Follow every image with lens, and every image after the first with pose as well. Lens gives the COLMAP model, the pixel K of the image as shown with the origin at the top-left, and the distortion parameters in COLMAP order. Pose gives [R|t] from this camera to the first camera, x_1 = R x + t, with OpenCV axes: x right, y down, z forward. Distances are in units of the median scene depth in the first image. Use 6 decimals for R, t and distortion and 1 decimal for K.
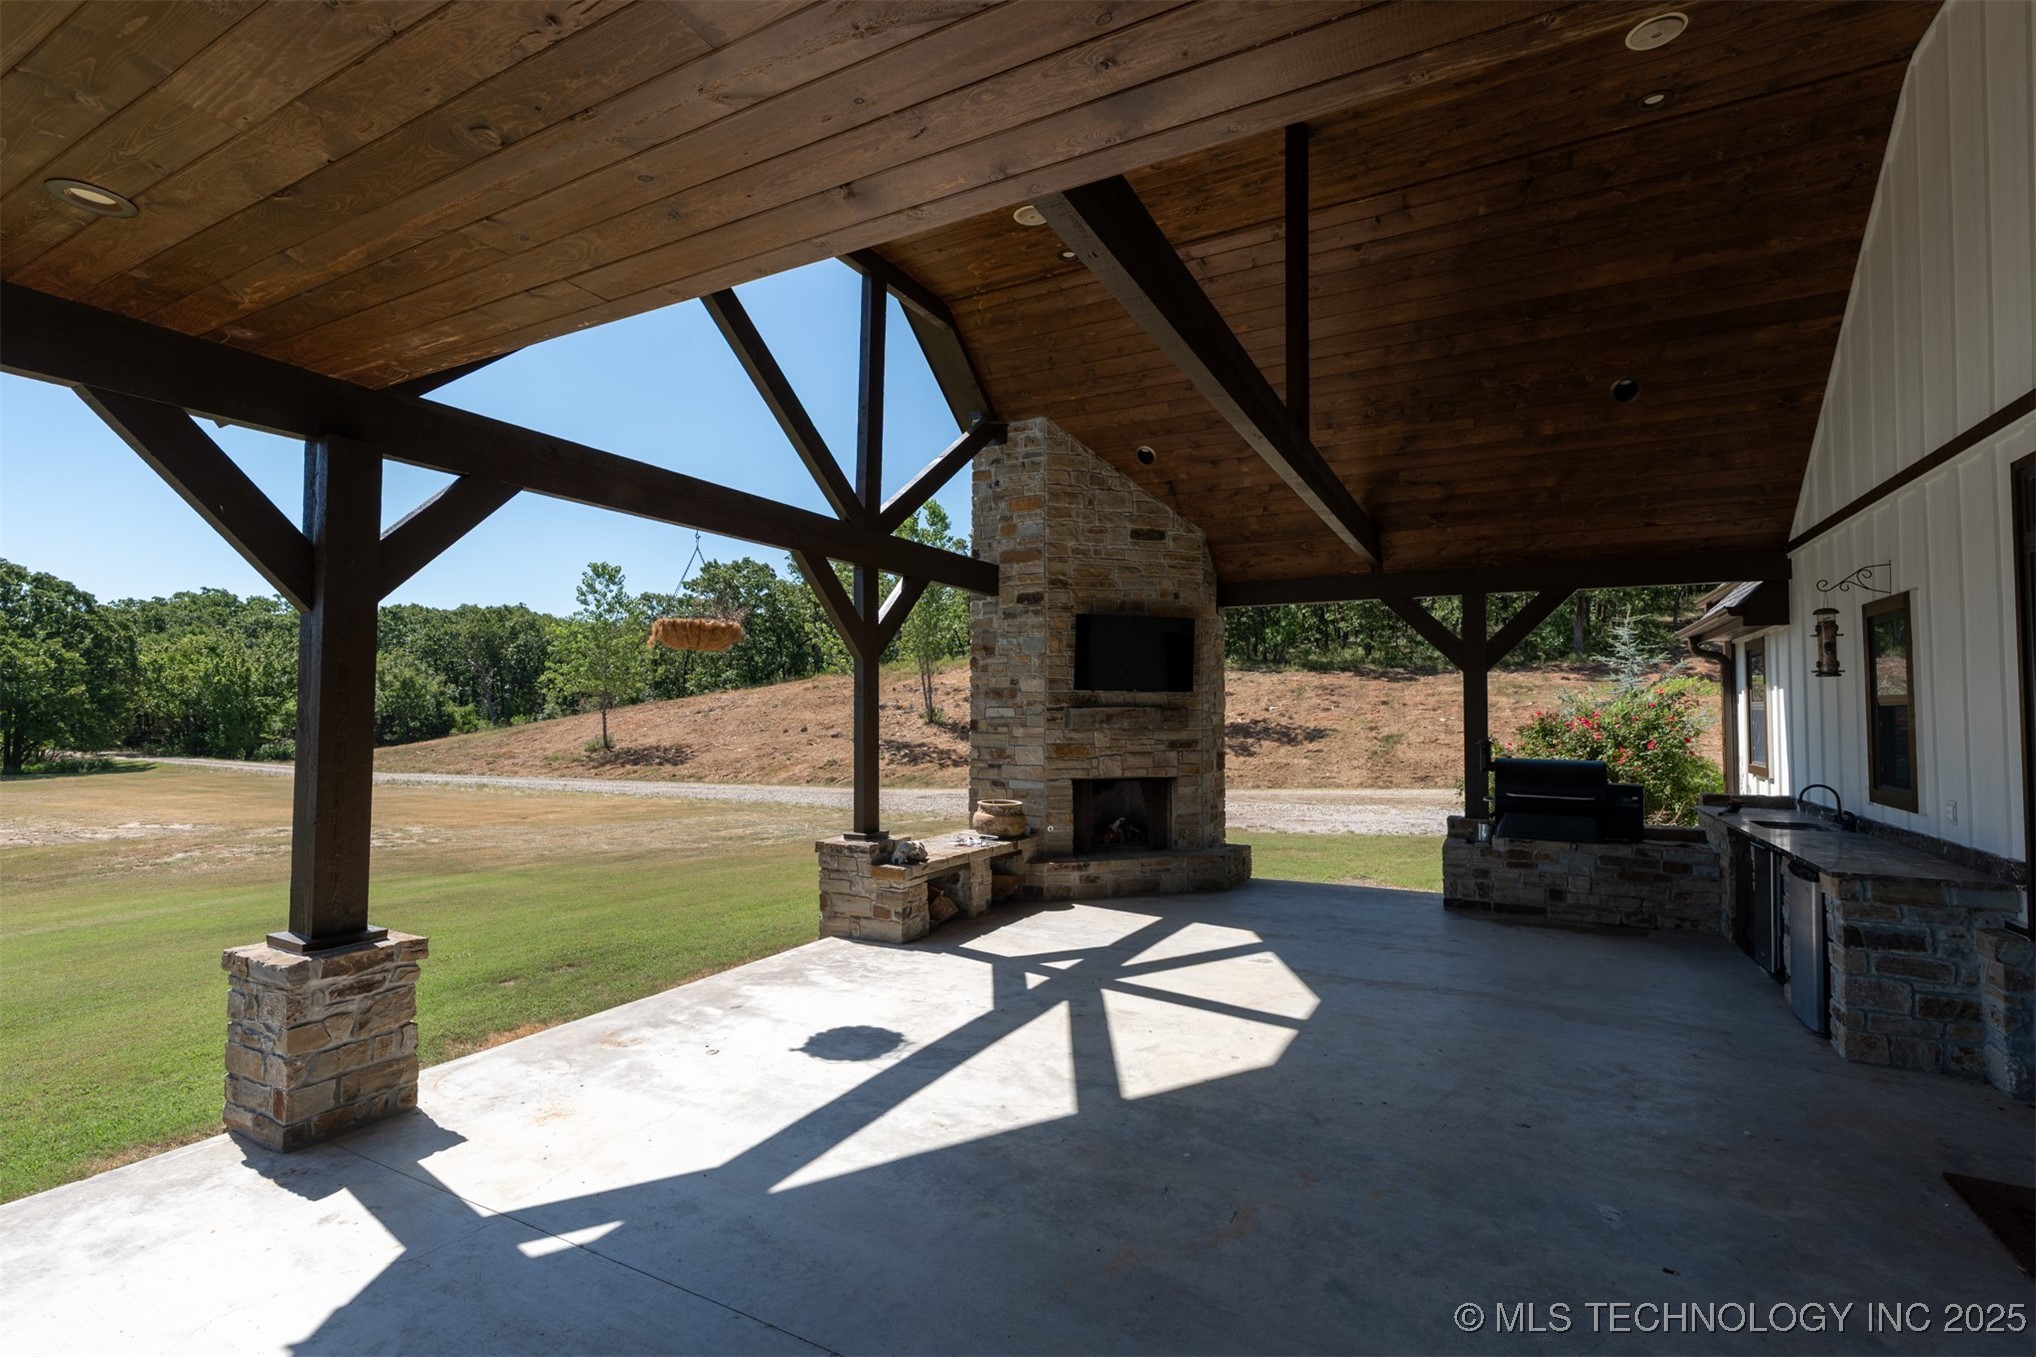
lens RADIAL K [[918.4, 0, 1013.5], [0, 918.4, 679.2], [0, 0, 1]] dist [-0.003586, 0.001641]
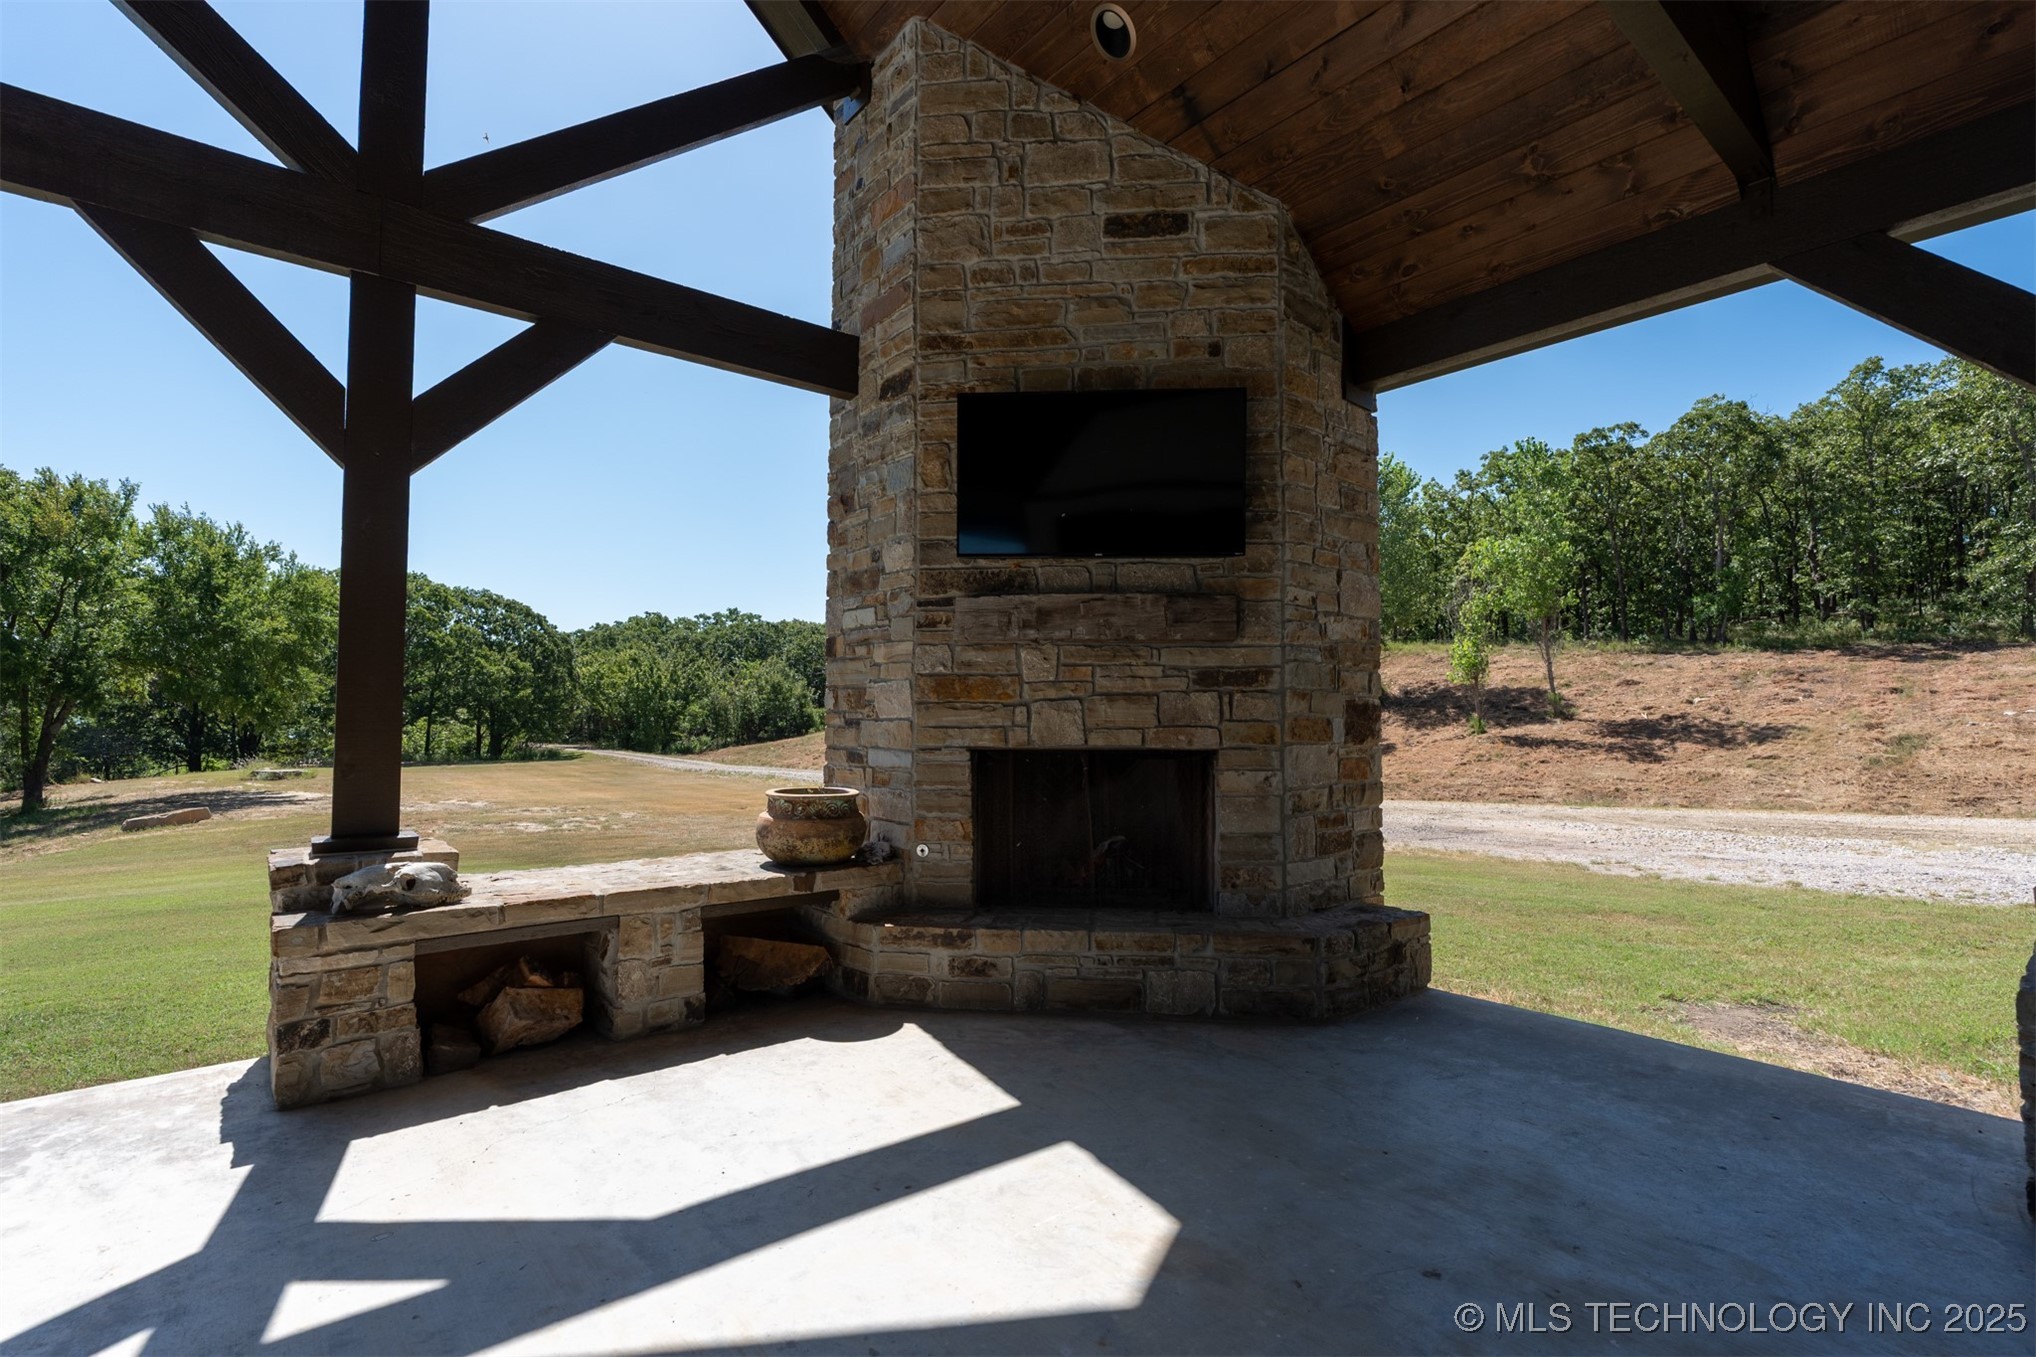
lens RADIAL K [[918.4, 0, 1013.5], [0, 918.4, 679.2], [0, 0, 1]] dist [-0.003586, 0.001641]
pose [[0.925135, -0.015534, -0.379319, 0.258074], [0.012499, 0.999867, -0.010464, 0.076046], [0.379431, 0.004939, 0.925207, 0.552805]]
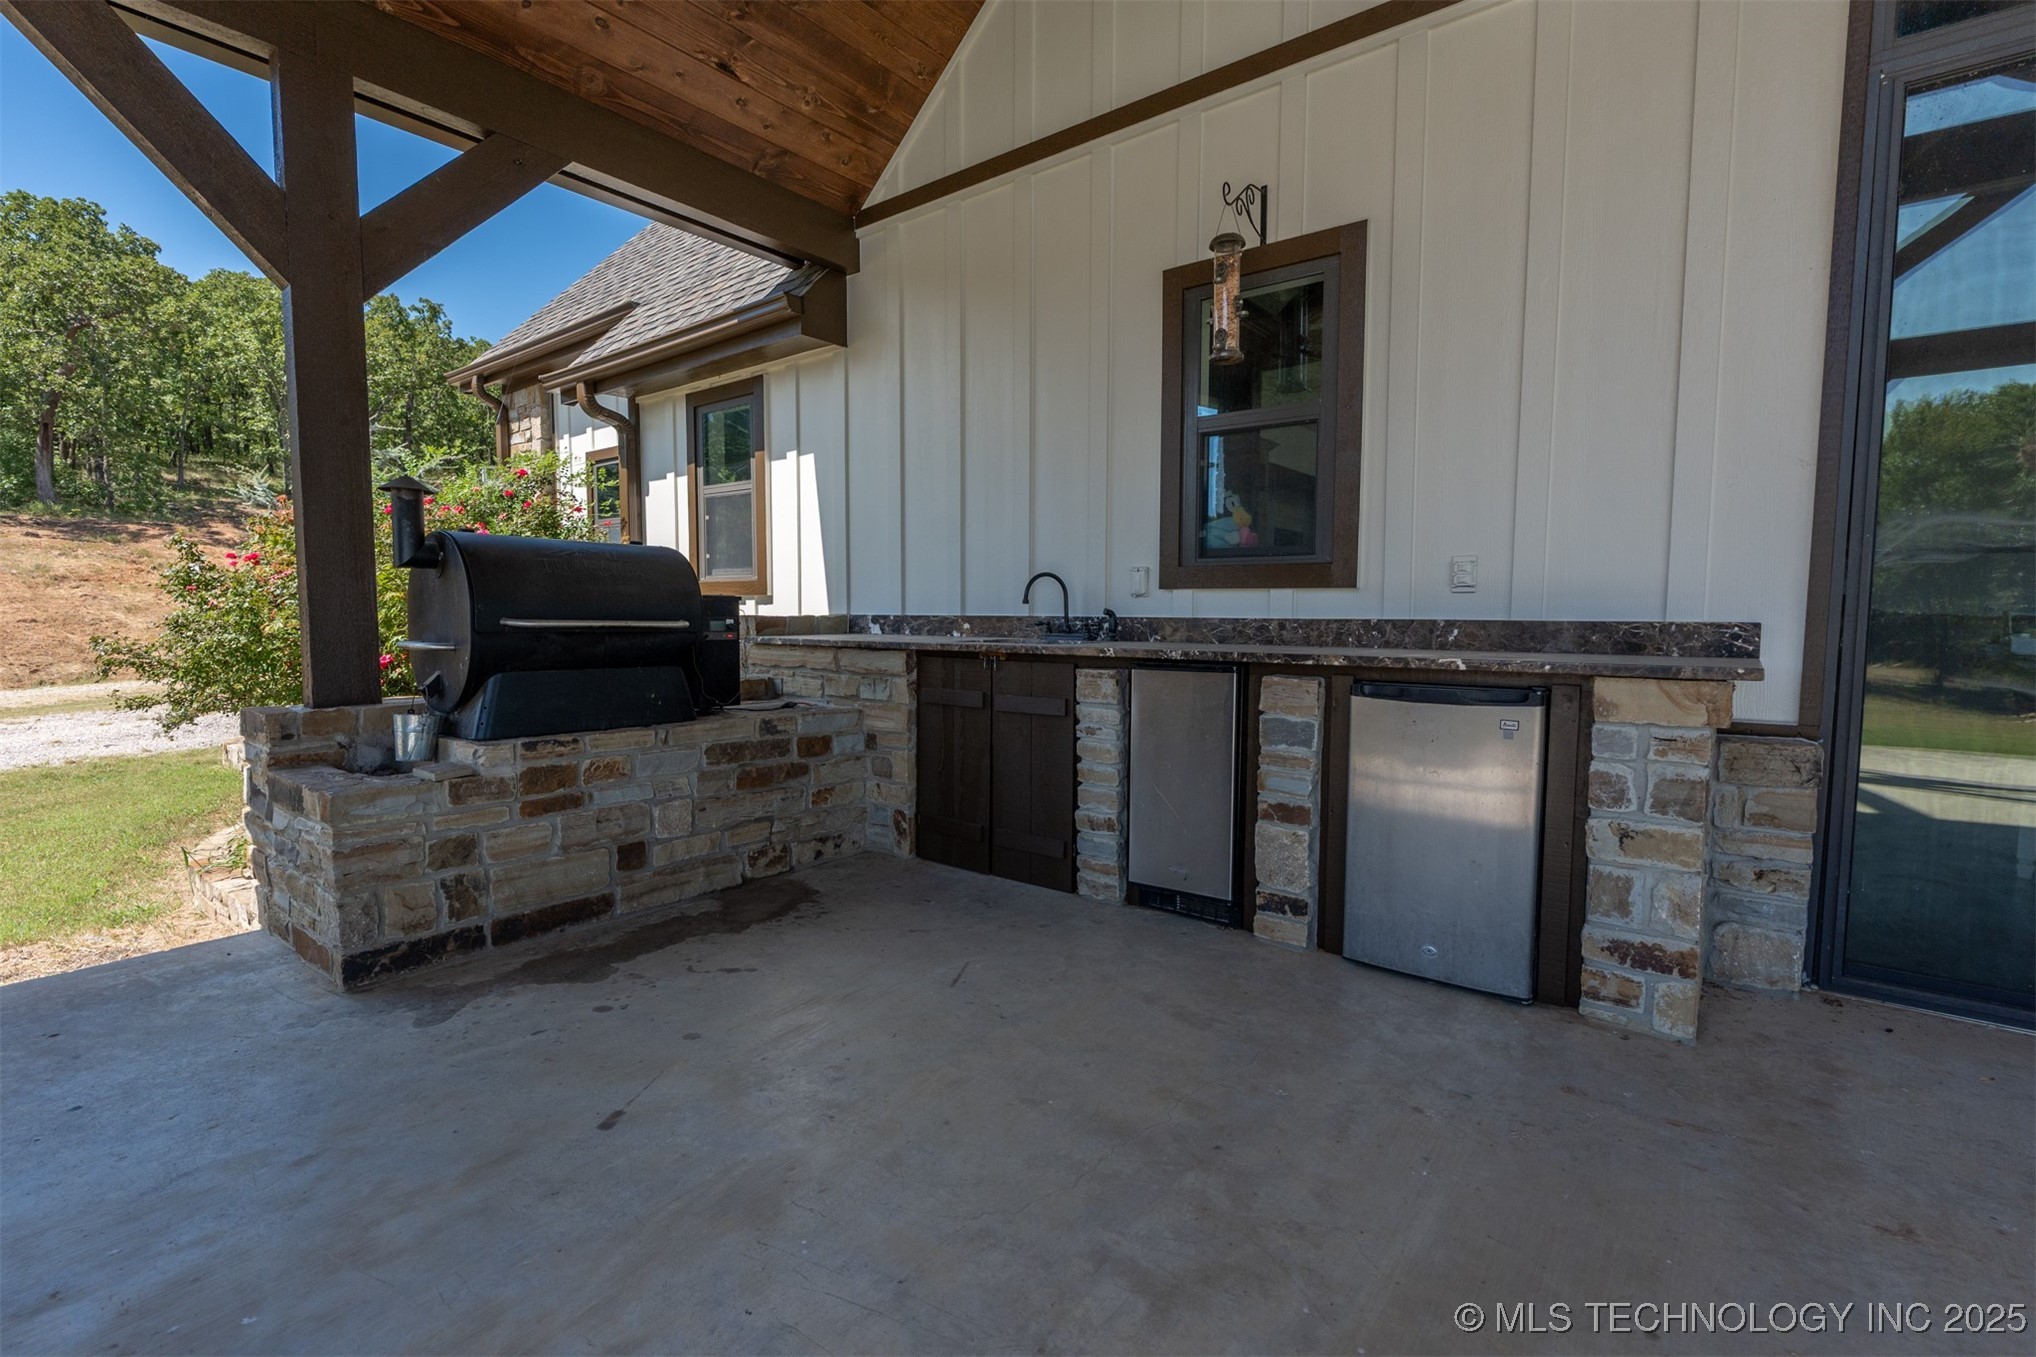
lens RADIAL K [[918.4, 0, 1013.5], [0, 918.4, 679.2], [0, 0, 1]] dist [-0.003586, 0.001641]
pose [[0.178003, -0.077273, 0.980991, 0.183380], [-0.039493, 0.995548, 0.085586, 0.094180], [-0.983237, -0.053977, 0.174158, 0.638494]]
